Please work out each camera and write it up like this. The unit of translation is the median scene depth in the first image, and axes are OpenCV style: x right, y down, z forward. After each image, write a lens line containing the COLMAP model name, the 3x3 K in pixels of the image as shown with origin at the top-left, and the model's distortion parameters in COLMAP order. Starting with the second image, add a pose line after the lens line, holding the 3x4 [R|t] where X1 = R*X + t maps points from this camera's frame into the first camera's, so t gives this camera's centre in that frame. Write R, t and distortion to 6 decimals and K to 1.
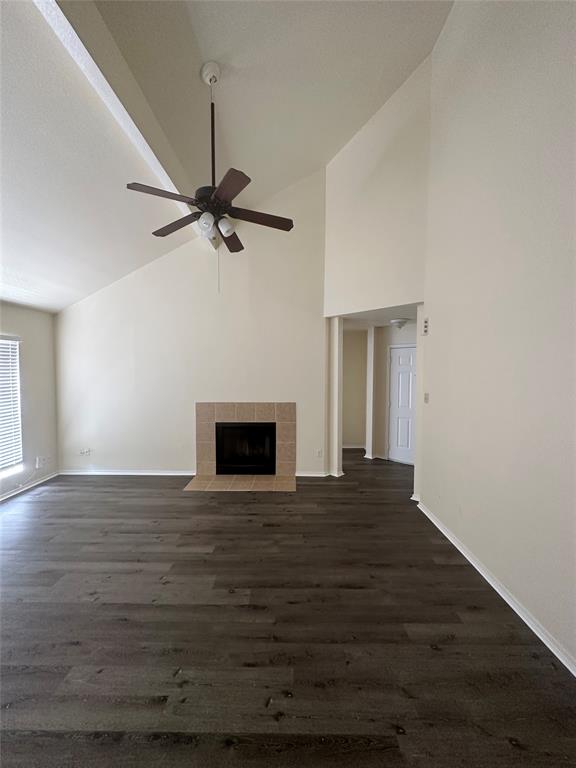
lens RADIAL K [[305.7, 0, 288.0], [0, 305.7, 384.0], [0, 0, 1]] dist [-0.001542, 0.000340]
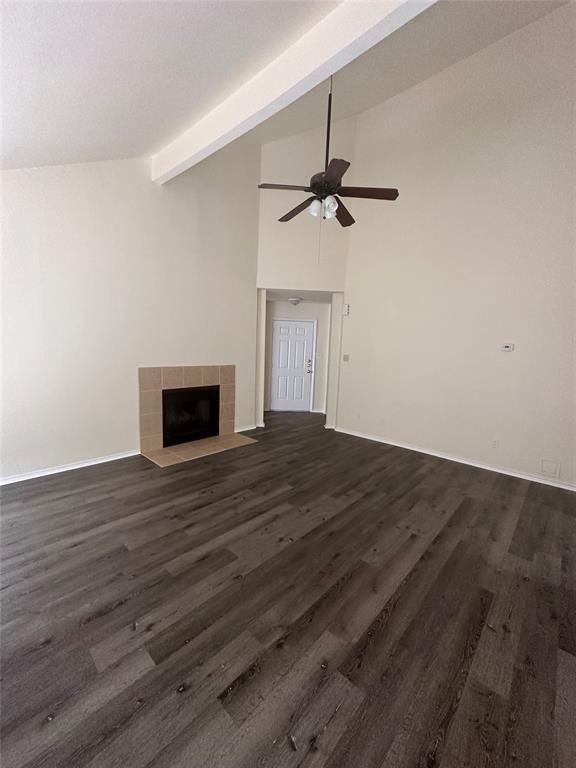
lens RADIAL K [[305.7, 0, 288.0], [0, 305.7, 384.0], [0, 0, 1]] dist [-0.001542, 0.000340]
pose [[0.670394, -0.068883, 0.738801, -0.711339], [-0.006823, 0.995067, 0.098967, 0.021663], [-0.741974, -0.071388, 0.666617, 0.161943]]
